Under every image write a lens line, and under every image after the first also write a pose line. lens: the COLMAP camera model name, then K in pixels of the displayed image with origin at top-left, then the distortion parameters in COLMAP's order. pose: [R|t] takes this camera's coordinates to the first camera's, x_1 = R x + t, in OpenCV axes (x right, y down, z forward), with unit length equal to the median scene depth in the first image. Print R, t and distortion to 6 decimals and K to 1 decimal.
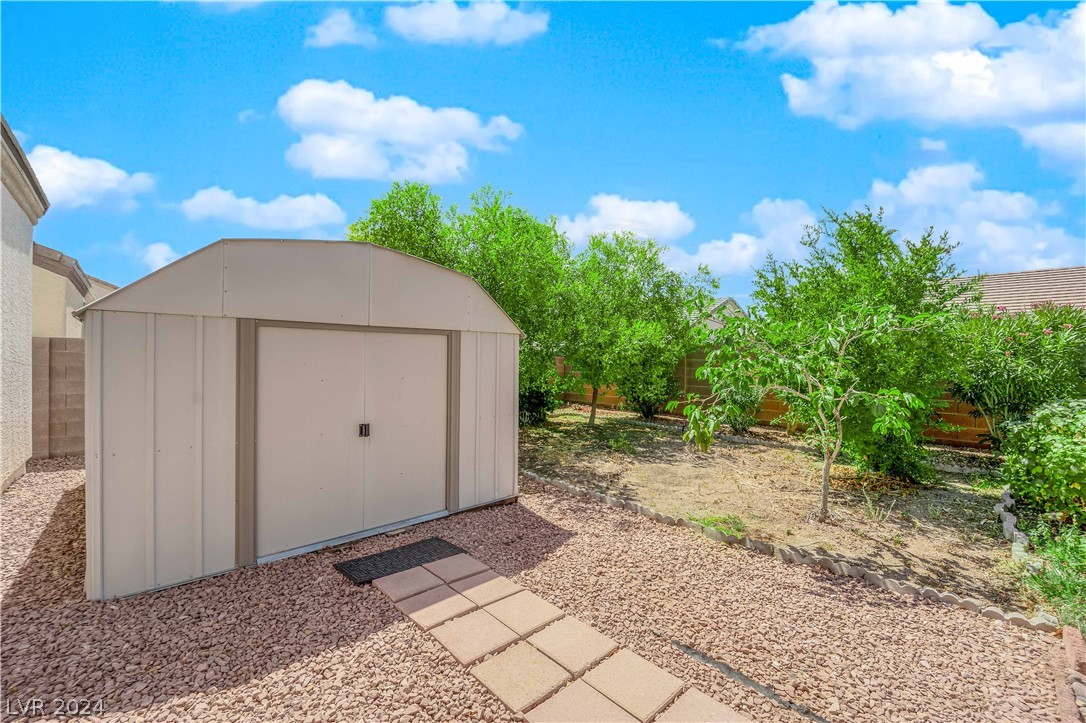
lens RADIAL K [[435.7, 0, 542.5], [0, 435.7, 358.9], [0, 0, 1]] dist [-0.004348, -0.007062]
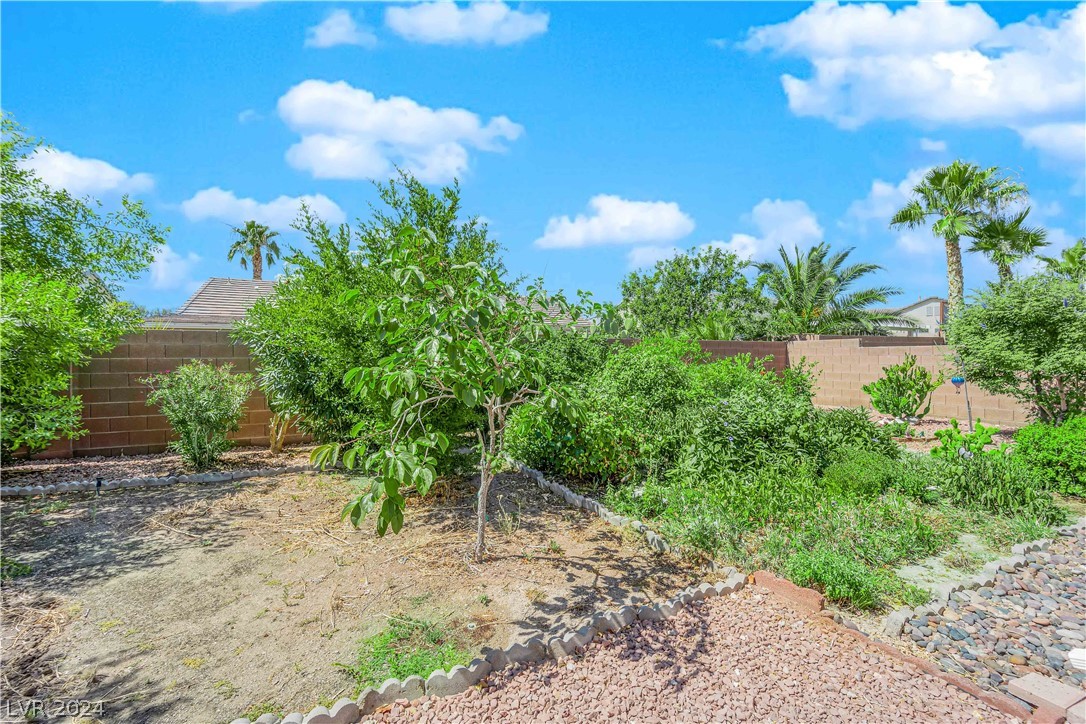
lens RADIAL K [[435.7, 0, 542.5], [0, 435.7, 359.4], [0, 0, 1]] dist [-0.004348, -0.007062]
pose [[0.299858, -0.016731, 0.953837, -0.078773], [0.009761, 0.999848, 0.014470, -0.001139], [-0.953934, 0.004971, 0.299976, 0.769262]]
